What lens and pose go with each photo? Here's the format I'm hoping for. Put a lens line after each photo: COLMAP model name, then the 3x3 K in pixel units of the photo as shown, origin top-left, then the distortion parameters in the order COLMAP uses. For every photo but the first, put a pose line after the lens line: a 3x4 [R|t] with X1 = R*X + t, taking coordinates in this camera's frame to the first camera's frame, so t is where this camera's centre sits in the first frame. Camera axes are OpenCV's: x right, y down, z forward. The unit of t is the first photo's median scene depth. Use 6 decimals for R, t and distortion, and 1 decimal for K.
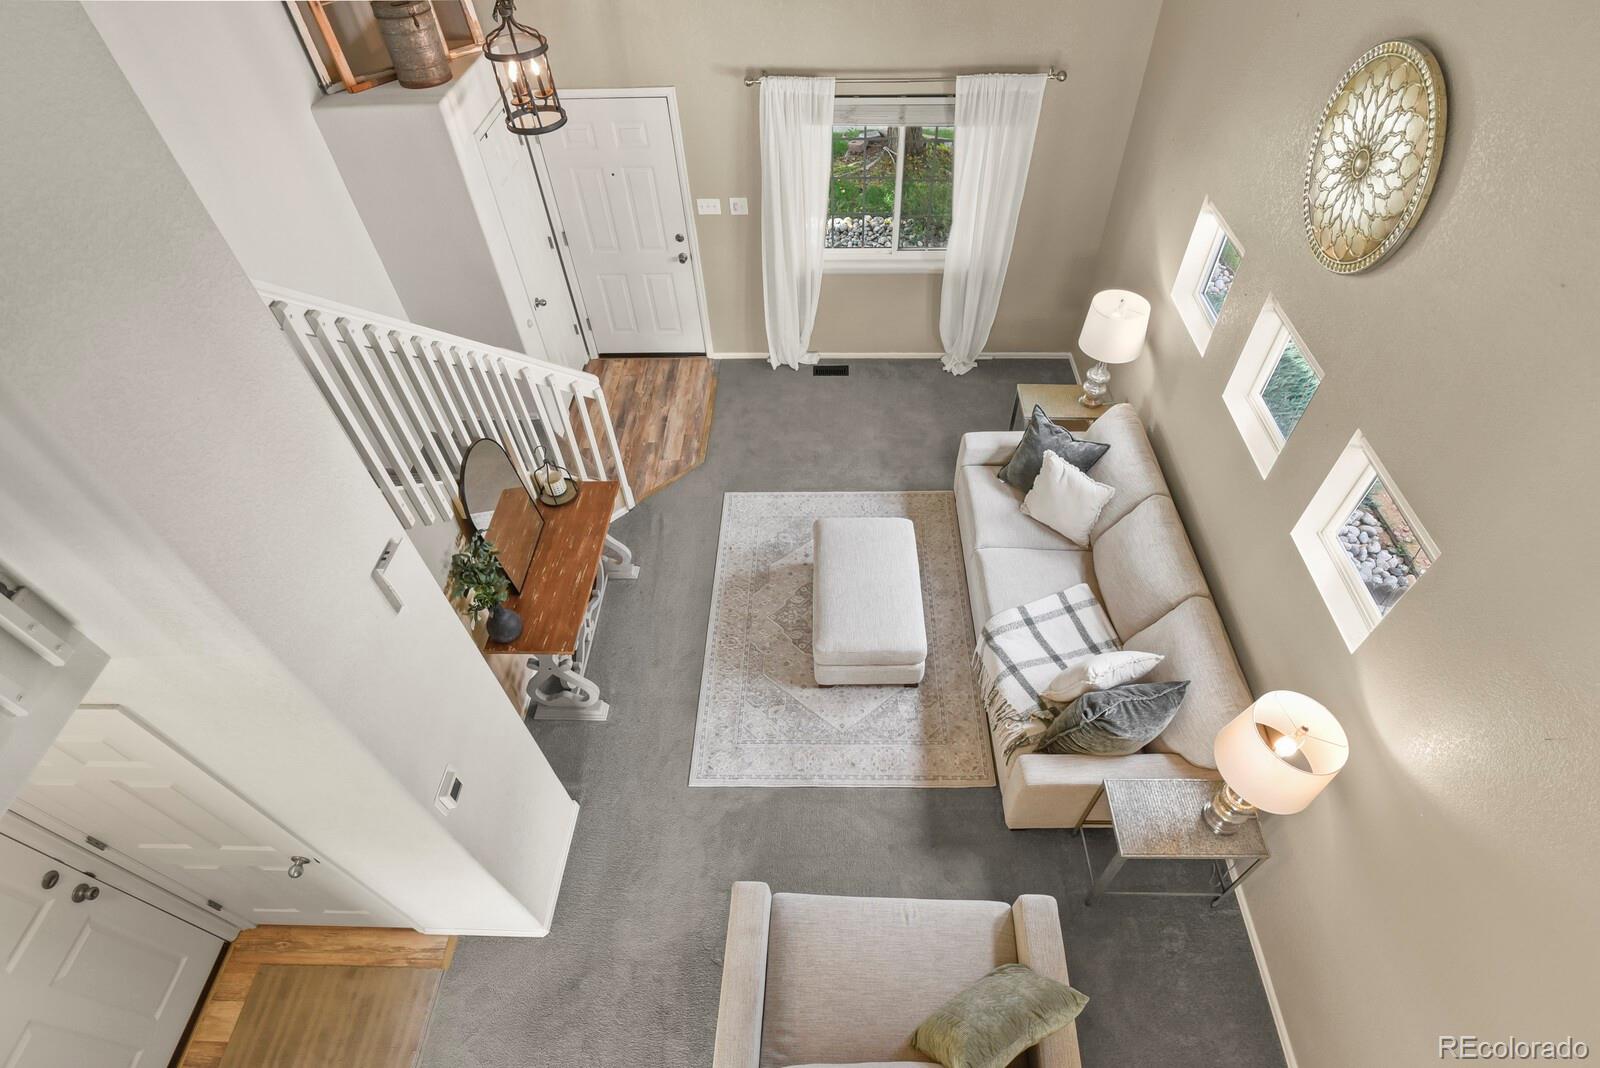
lens RADIAL K [[789.5, 0, 819.6], [0, 789.5, 530.3], [0, 0, 1]] dist [-0.001038, -0.000162]
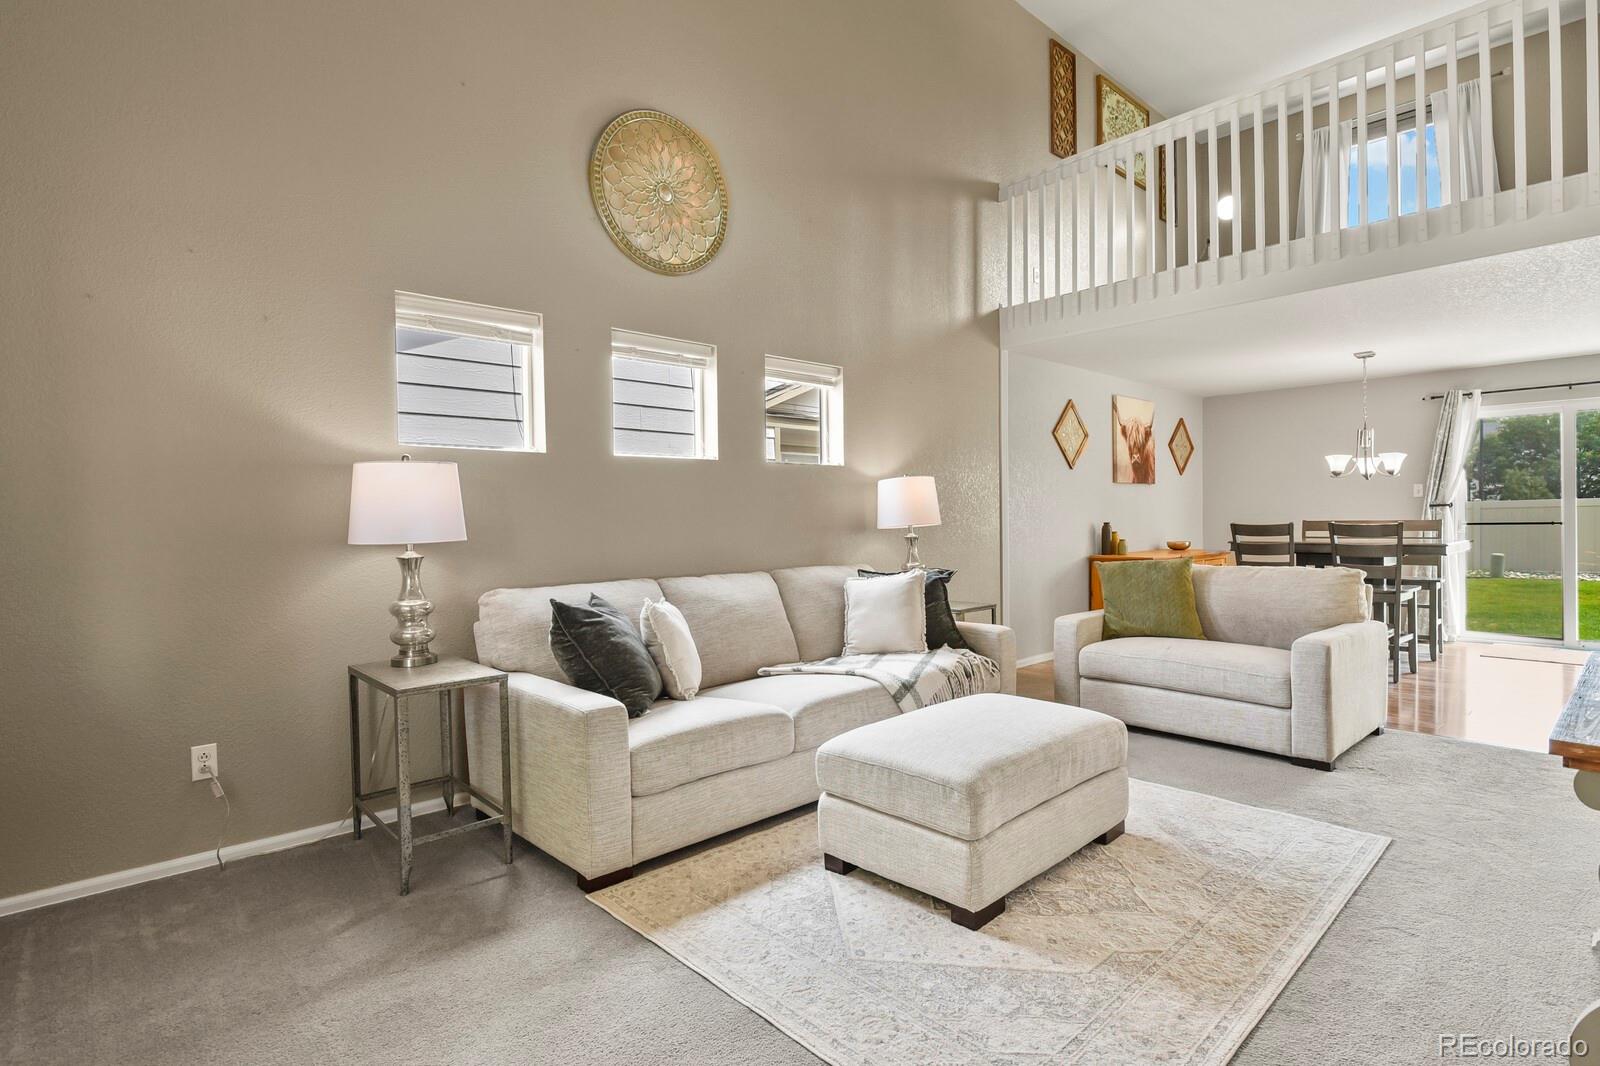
lens RADIAL K [[794.9, 0, 807.1], [0, 794.9, 529.0], [0, 0, 1]] dist [-0.004538, -0.009208]
pose [[-0.691669, 0.020266, 0.721930, -0.247861], [0.555586, 0.653590, 0.513950, -0.362727], [-0.461430, 0.756578, -0.463327, 1.075006]]
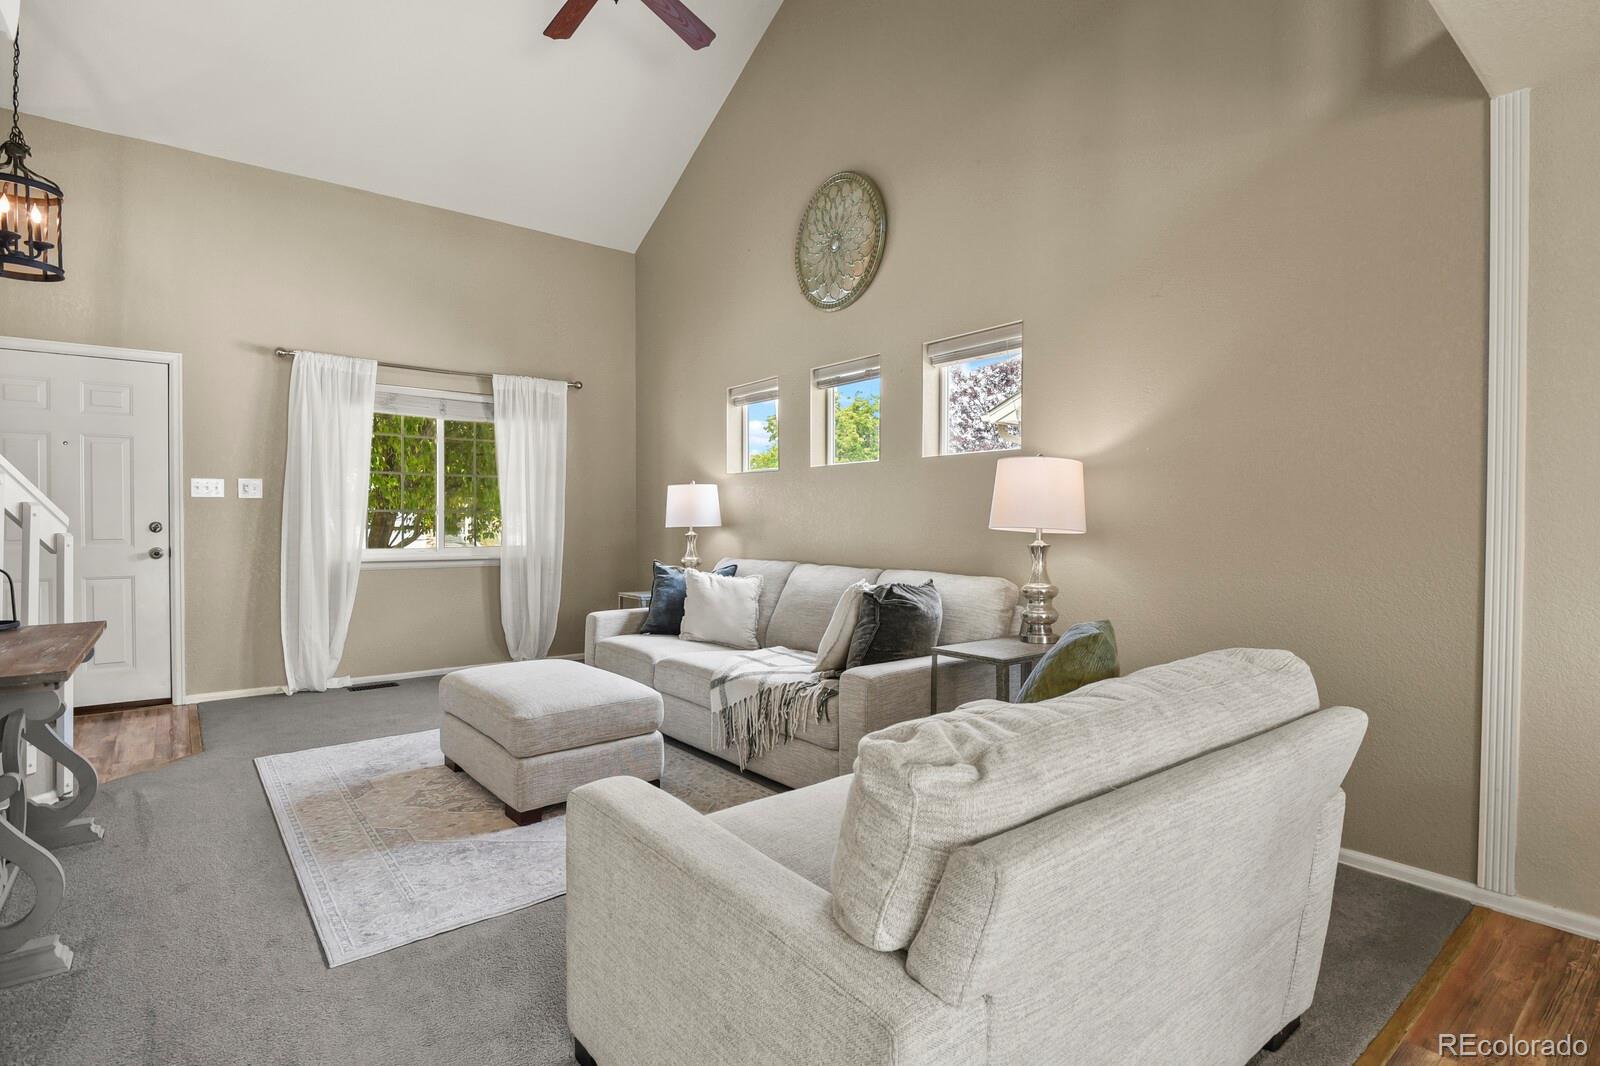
lens RADIAL K [[773.6, 0, 811.7], [0, 773.6, 530.1], [0, 0, 1]] dist [-0.017794, -0.000845]
pose [[0.760970, 0.013573, 0.648646, -0.198870], [0.469713, 0.678138, -0.565242, 0.436358], [-0.447543, 0.734809, 0.509667, 0.358768]]
